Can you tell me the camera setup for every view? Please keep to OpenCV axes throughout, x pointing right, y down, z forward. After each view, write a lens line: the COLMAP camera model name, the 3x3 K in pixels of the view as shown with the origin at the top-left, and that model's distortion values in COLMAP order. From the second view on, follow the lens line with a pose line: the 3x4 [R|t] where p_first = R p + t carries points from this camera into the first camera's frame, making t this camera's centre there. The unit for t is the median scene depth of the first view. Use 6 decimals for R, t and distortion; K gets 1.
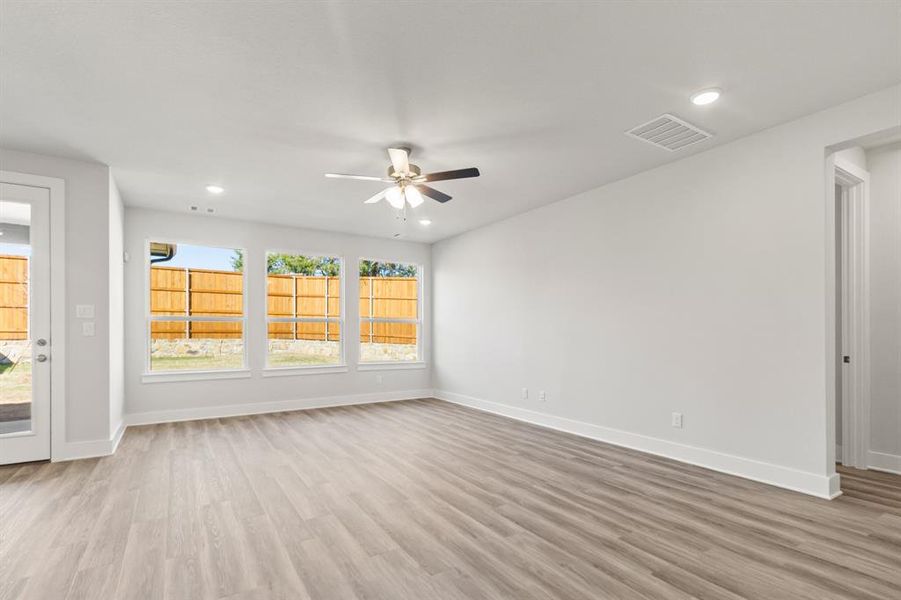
lens RADIAL K [[431.8, 0, 452.3], [0, 431.8, 328.3], [0, 0, 1]] dist [0.003625, 0.000650]
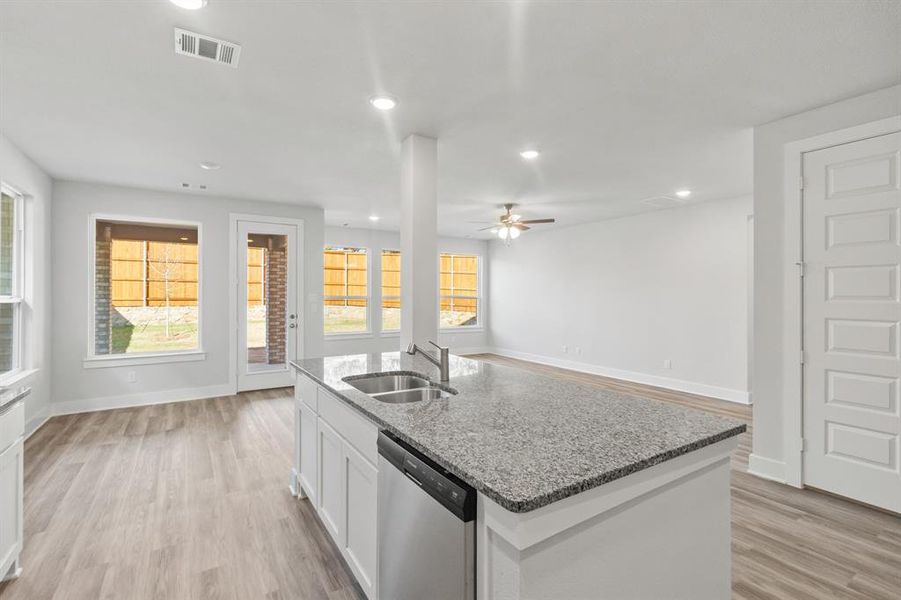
lens RADIAL K [[419.3, 0, 448.4], [0, 419.3, 292.5], [0, 0, 1]] dist [0.003023, 0.000410]
pose [[0.999959, 0.003072, -0.008541, -0.179757], [-0.003040, 0.999988, 0.003722, -0.039136], [0.008552, -0.003696, 0.999957, -0.359052]]
